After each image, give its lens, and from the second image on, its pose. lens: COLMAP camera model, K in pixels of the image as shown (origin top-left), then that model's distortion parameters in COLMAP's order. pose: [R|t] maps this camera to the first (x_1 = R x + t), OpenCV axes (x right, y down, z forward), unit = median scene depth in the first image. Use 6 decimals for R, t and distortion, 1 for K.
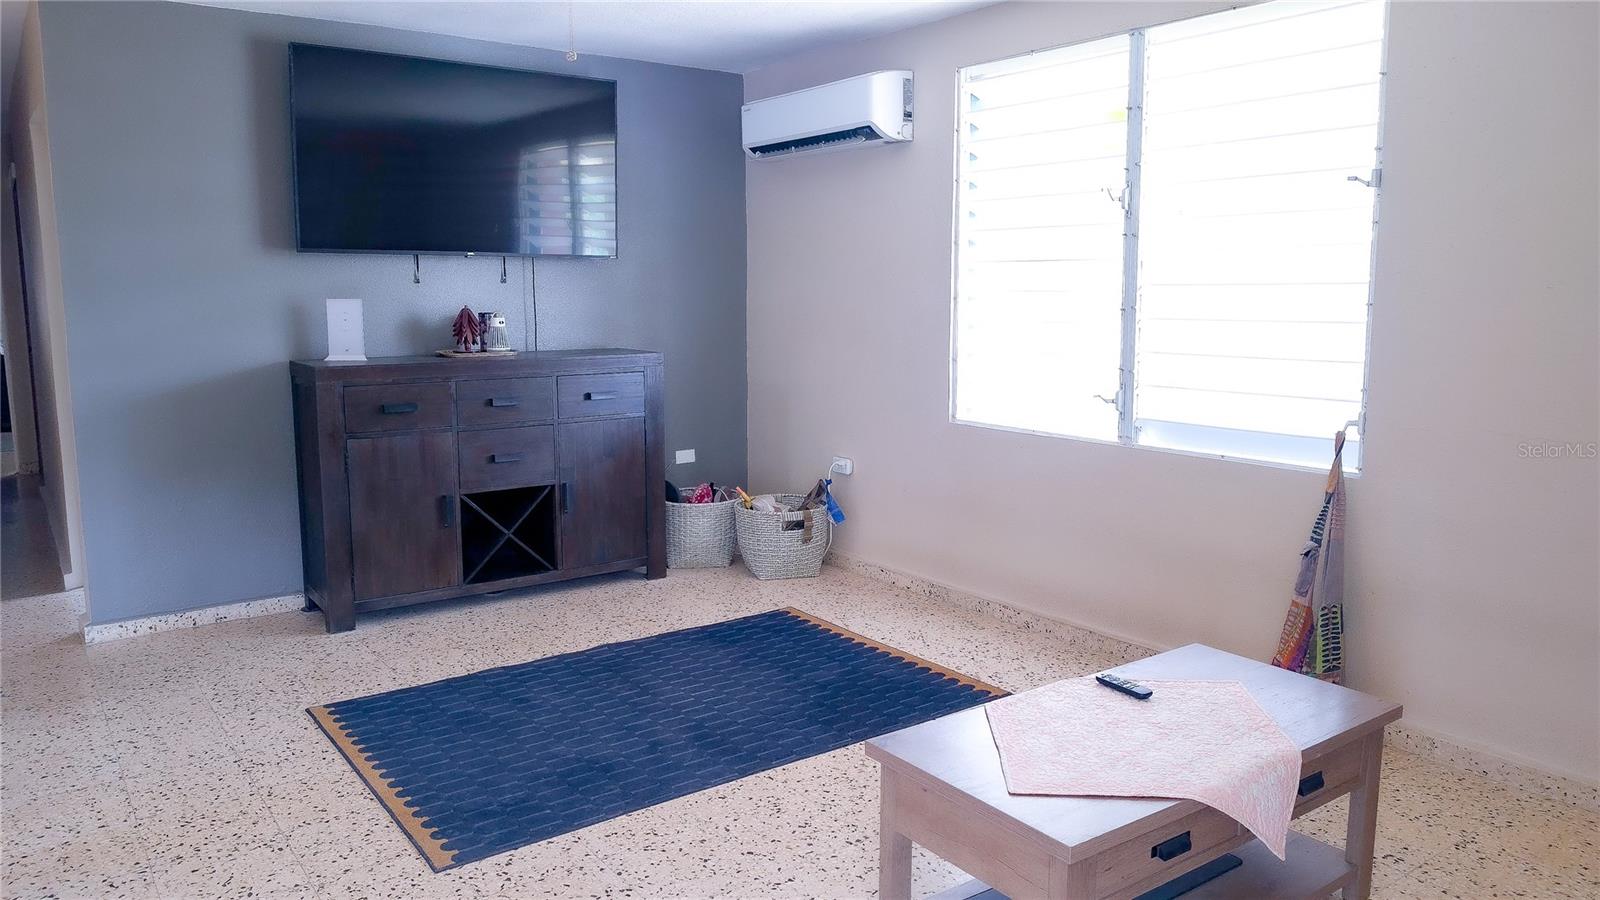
lens RADIAL K [[1127.8, 0, 793.4], [0, 1127.8, 443.6], [0, 0, 1]] dist [-0.018799, -0.029946]
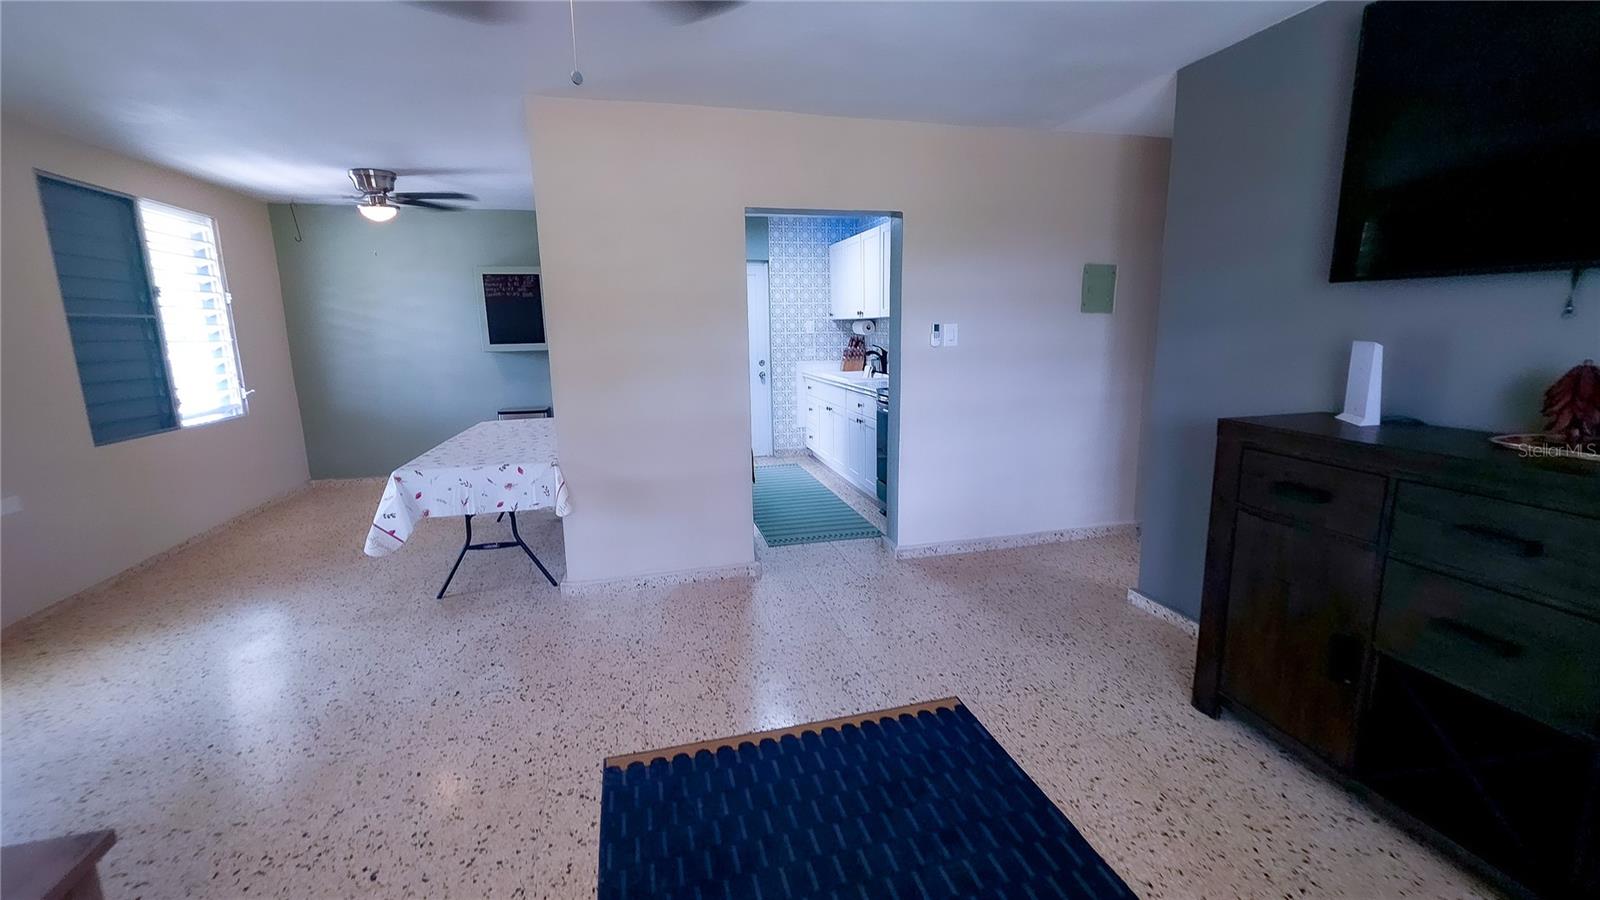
lens RADIAL K [[625.4, 0, 803.2], [0, 625.4, 439.4], [0, 0, 1]] dist [0.002198, 0.000155]
pose [[-0.363690, 0.169795, -0.915914, 0.154452], [-0.109919, 0.968555, 0.223200, -0.133410], [0.925012, 0.181852, -0.333591, 0.902331]]
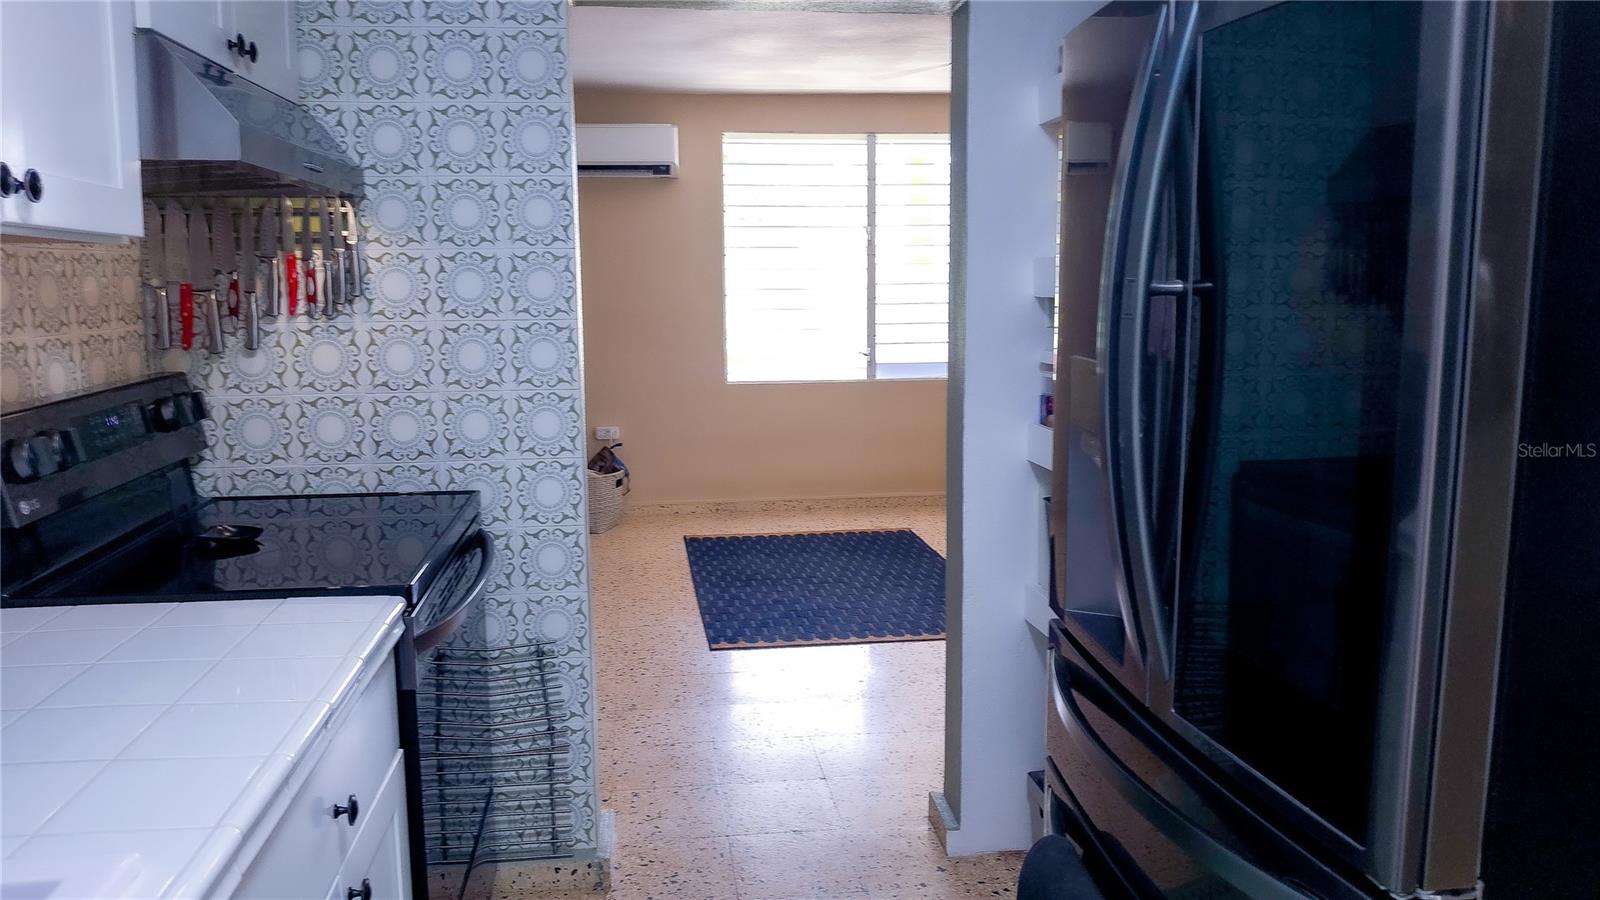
lens RADIAL K [[1127.8, 0, 793.4], [0, 1127.8, 443.6], [0, 0, 1]] dist [-0.018799, -0.029946]
pose [[0.472595, -0.129103, 0.871772, -1.227300], [0.127061, 0.988858, 0.077562, -0.049856], [-0.872072, 0.074113, 0.483733, 0.300072]]
